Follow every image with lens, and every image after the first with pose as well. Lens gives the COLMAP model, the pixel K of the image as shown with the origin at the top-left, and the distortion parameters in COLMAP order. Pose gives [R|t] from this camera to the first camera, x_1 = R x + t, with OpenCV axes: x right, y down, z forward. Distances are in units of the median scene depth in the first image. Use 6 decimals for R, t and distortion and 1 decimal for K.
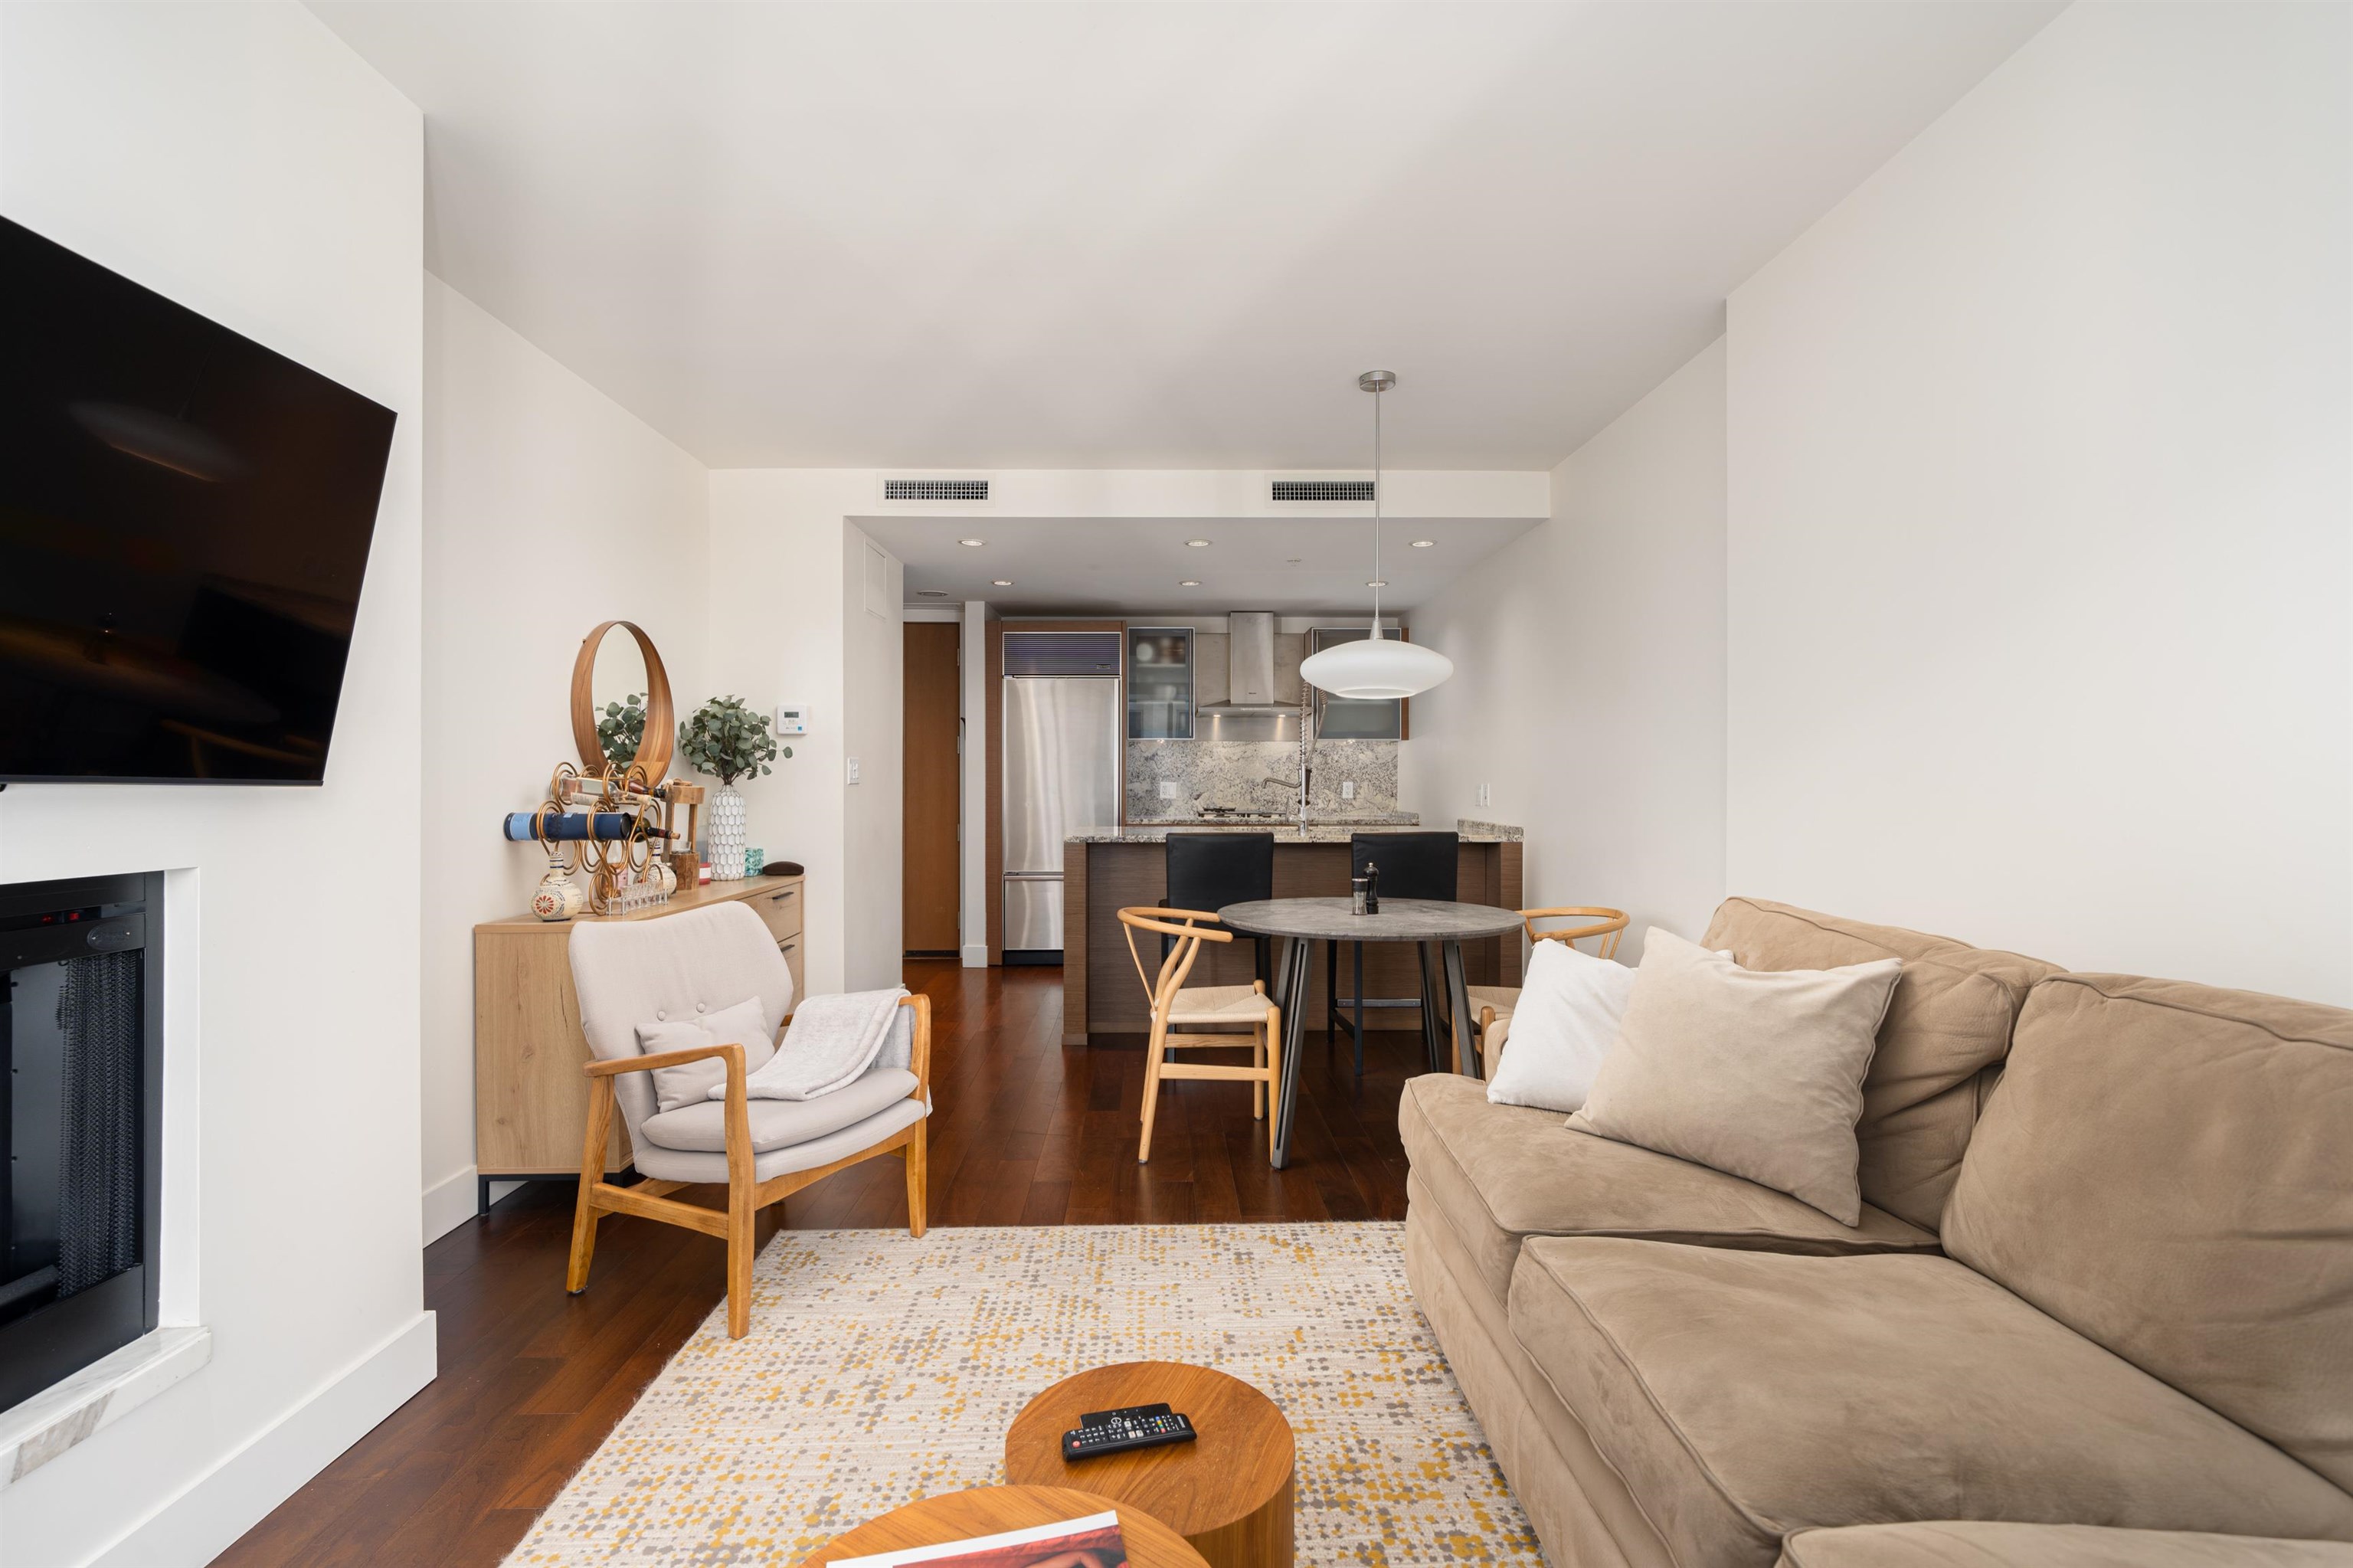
lens RADIAL K [[1107.2, 0, 1158.0], [0, 1107.2, 780.0], [0, 0, 1]] dist [-0.000424, 0.001885]
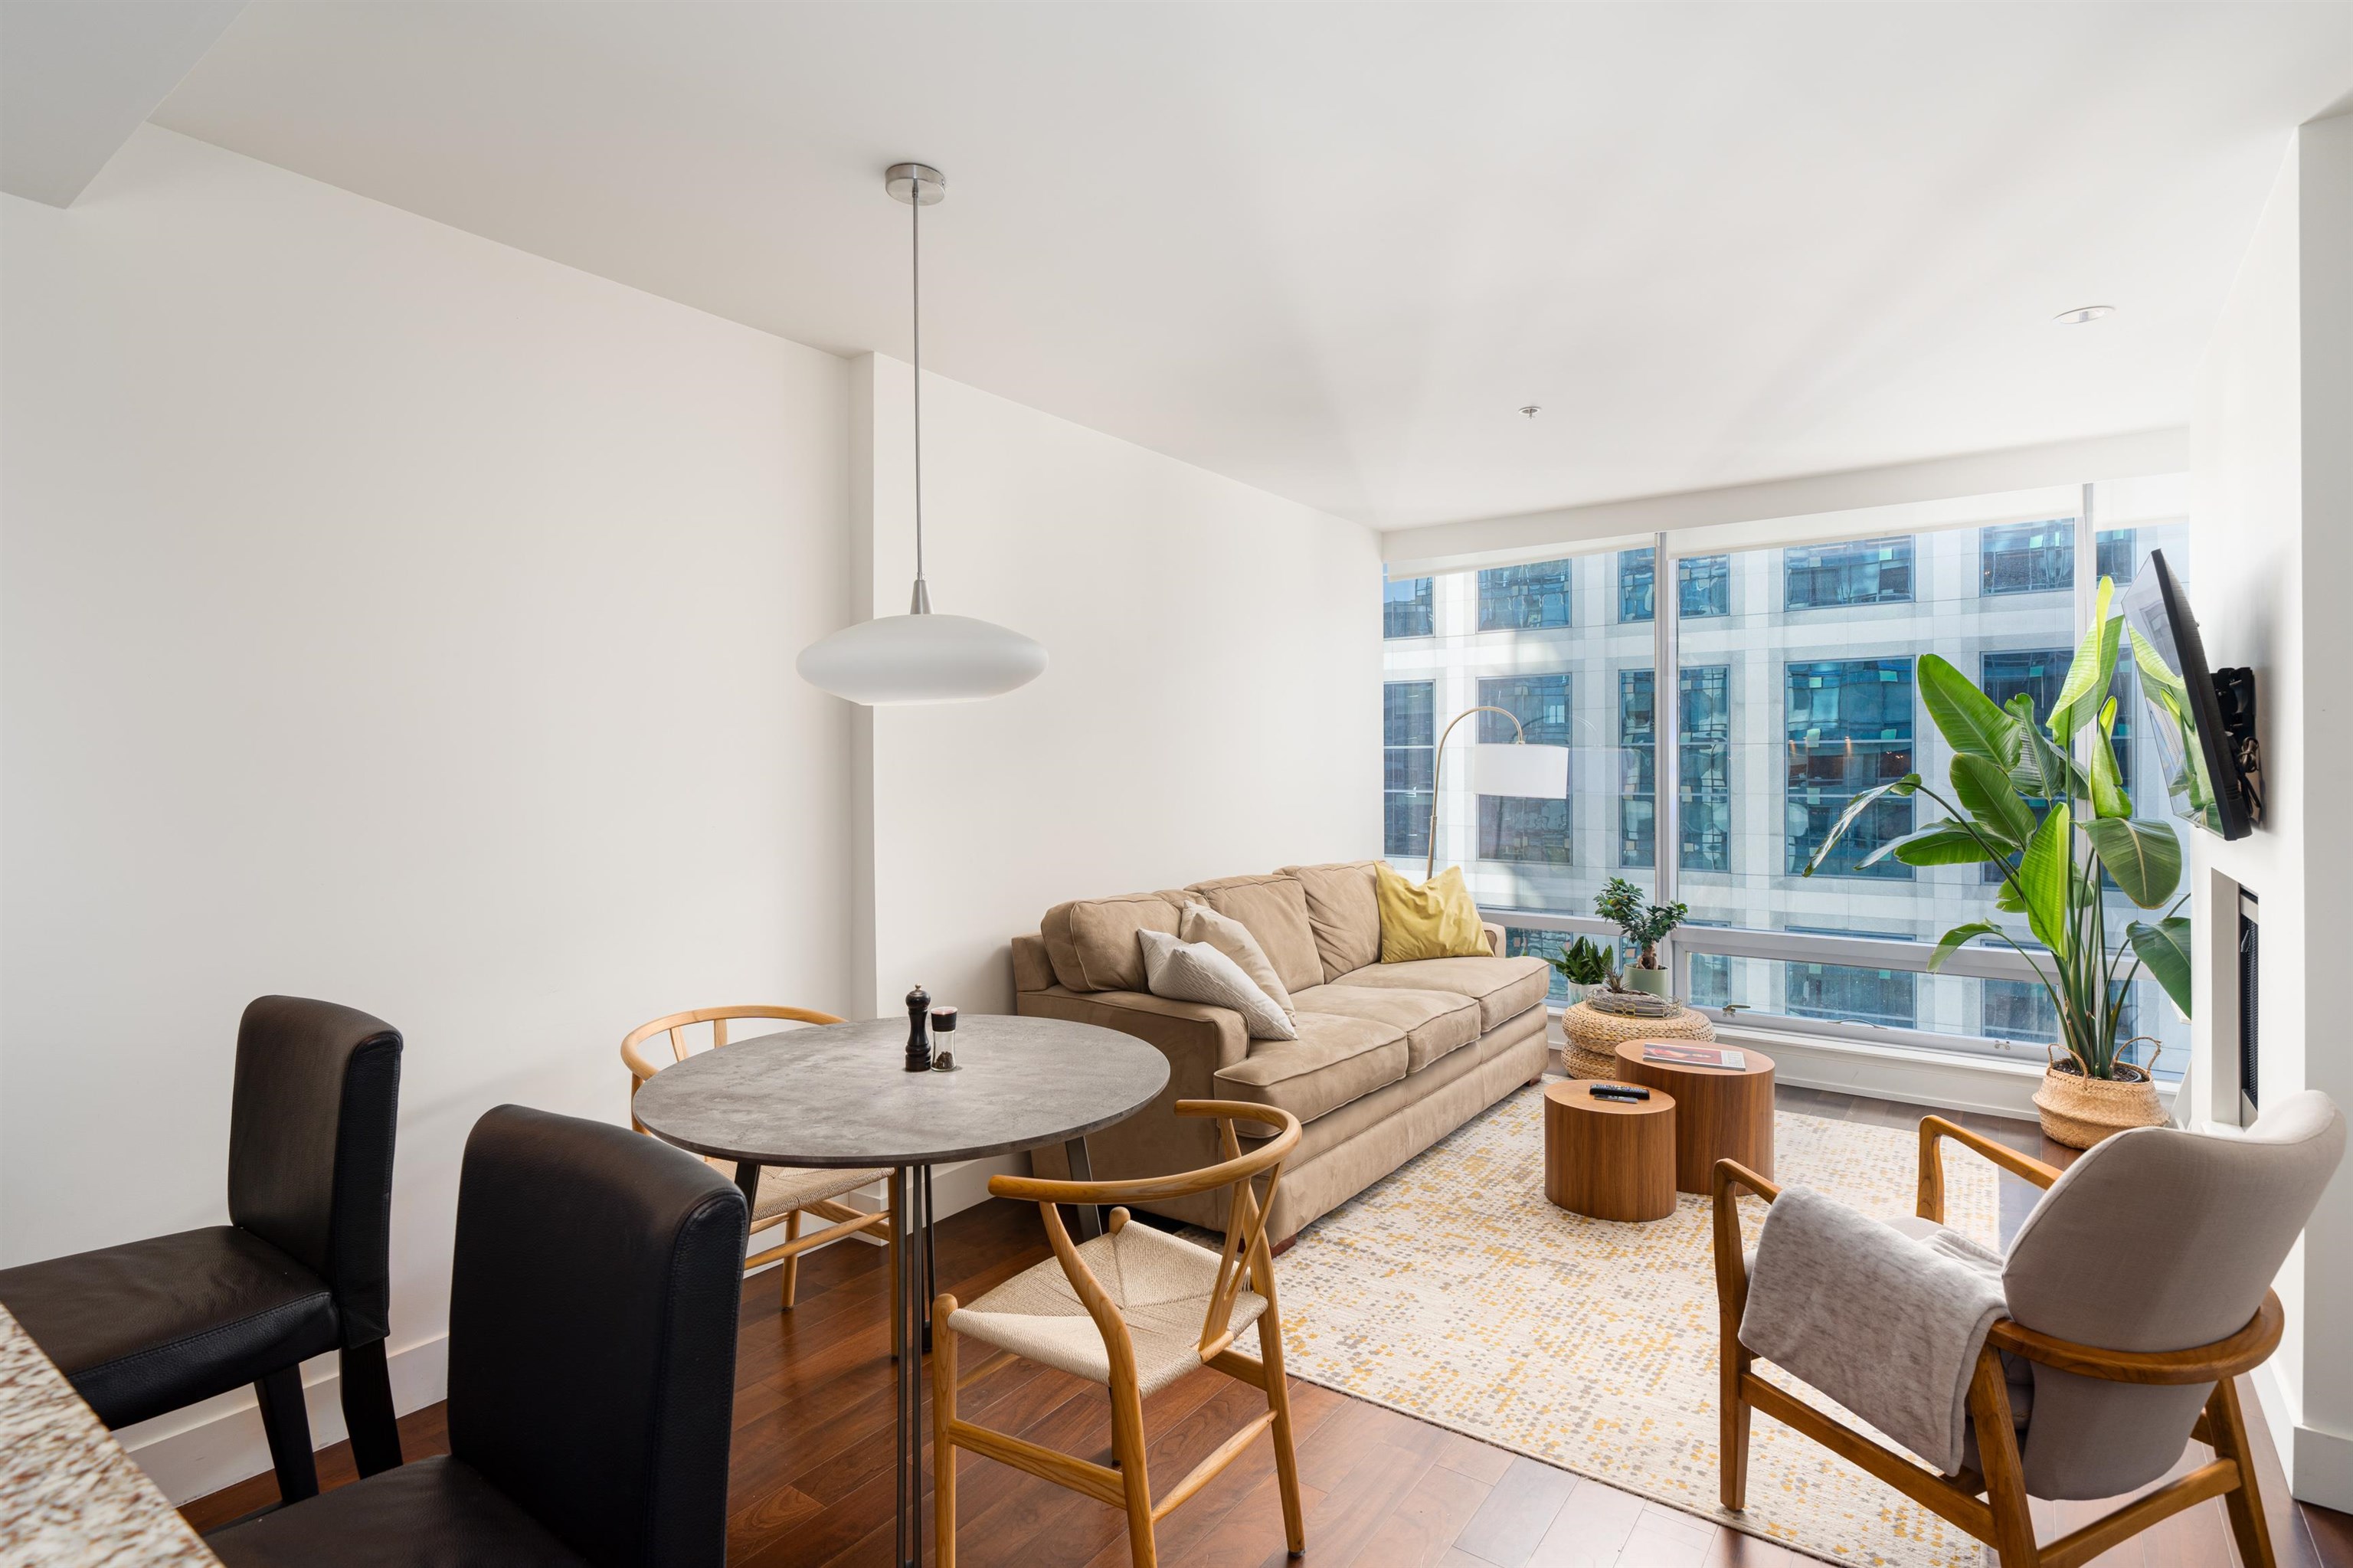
lens RADIAL K [[1141.4, 0, 1157.8], [0, 1141.4, 773.2], [0, 0, 1]] dist [0.000545, -0.000155]
pose [[-0.798744, 0.003140, 0.601663, -0.151521], [0.002760, 0.999995, -0.001554, -0.020926], [-0.601665, 0.000419, -0.798748, 0.752757]]
